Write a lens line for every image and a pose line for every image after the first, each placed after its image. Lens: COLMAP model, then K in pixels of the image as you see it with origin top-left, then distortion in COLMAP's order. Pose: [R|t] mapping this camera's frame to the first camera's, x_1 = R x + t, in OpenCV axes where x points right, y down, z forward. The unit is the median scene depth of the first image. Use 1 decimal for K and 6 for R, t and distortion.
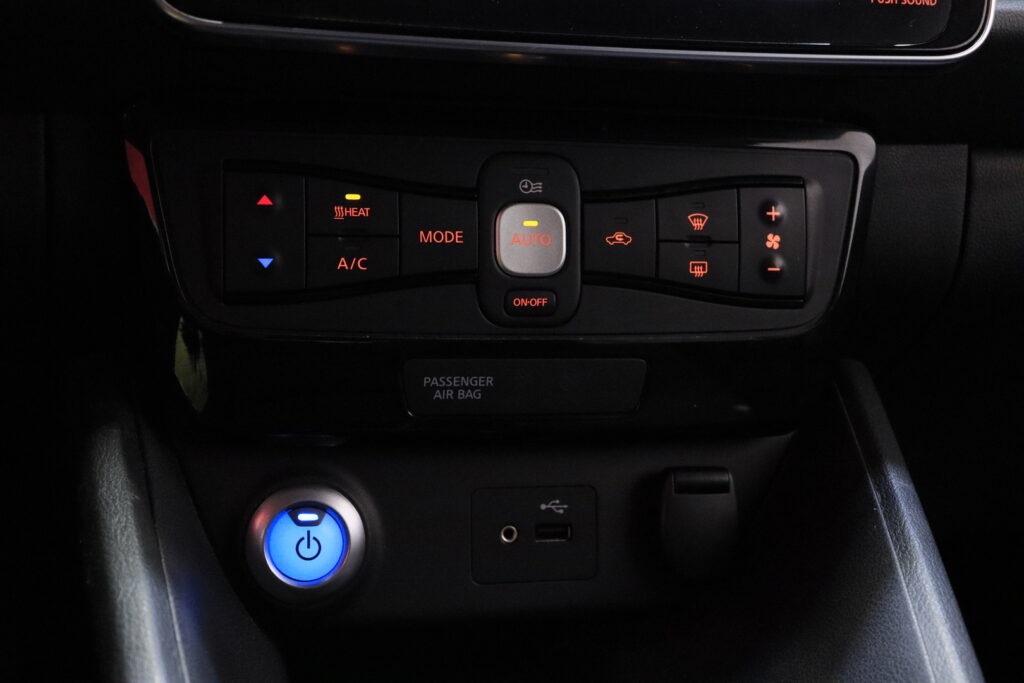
lens RADIAL K [[1700.3, 0, 512.0], [0, 1700.3, 341.5], [0, 0, 1]] dist [0.029870, 0.125338]
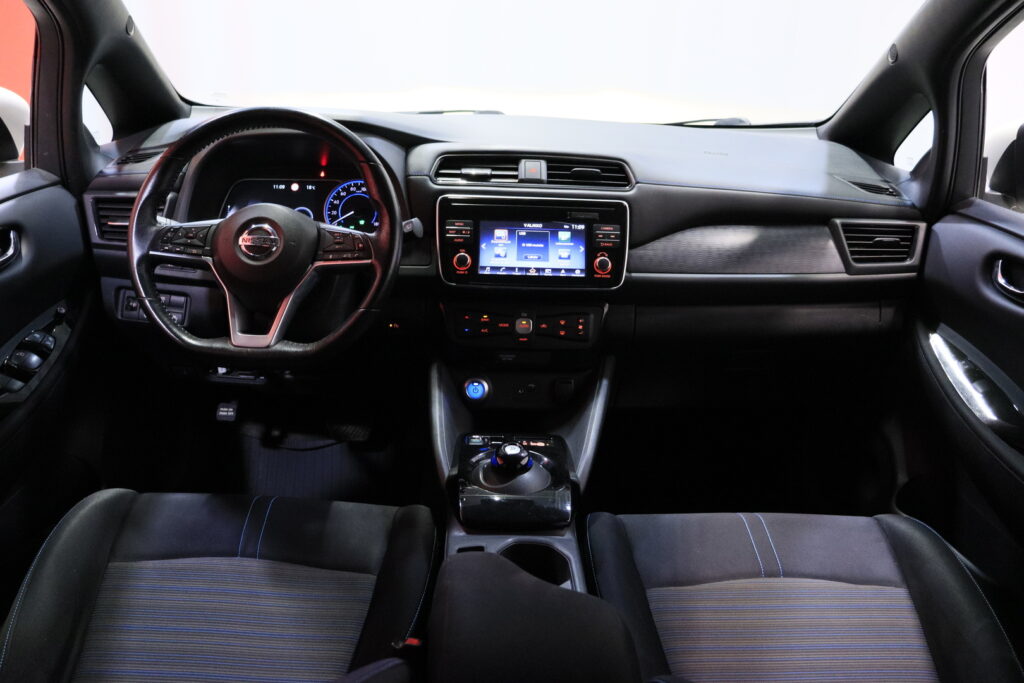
lens RADIAL K [[881.4, 0, 512.0], [0, 881.4, 341.5], [0, 0, 1]] dist [-0.250163, 0.349644]
pose [[0.973834, 0.025808, -0.225789, 0.520908], [-0.027397, 0.999617, -0.003907, -0.007511], [0.225602, 0.009991, 0.974168, -1.339329]]
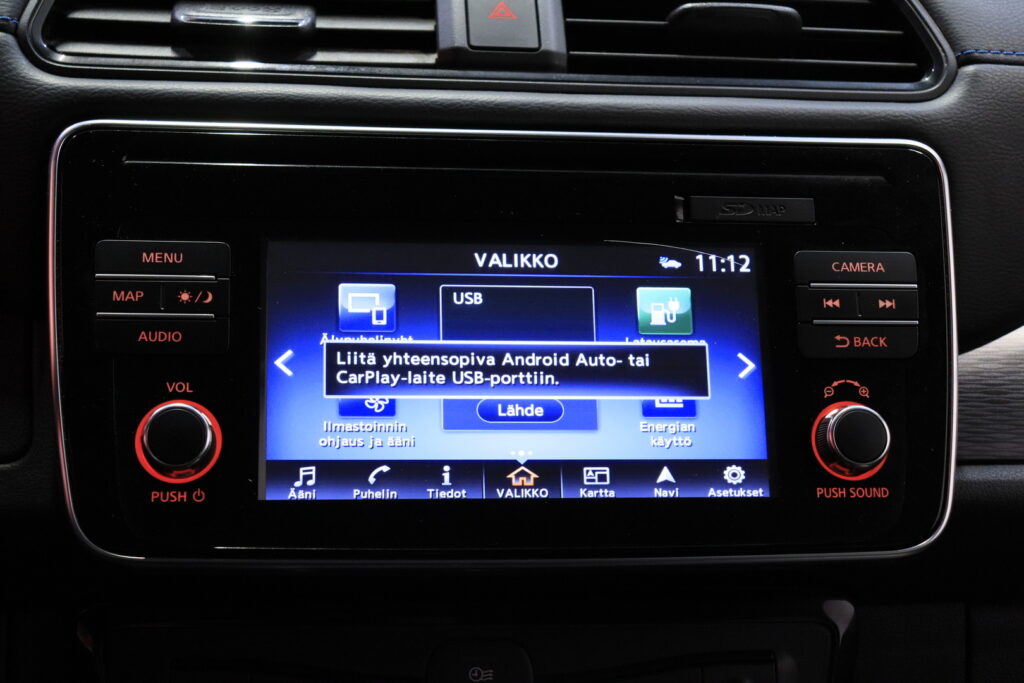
lens RADIAL K [[1700.3, 0, 512.0], [0, 1700.3, 341.5], [0, 0, 1]] dist [0.029870, 0.125338]
pose [[0.990665, -0.013093, -0.135689, 0.166394], [0.000299, 0.995583, -0.093880, -0.191320], [0.136319, 0.092963, 0.986294, 0.004469]]
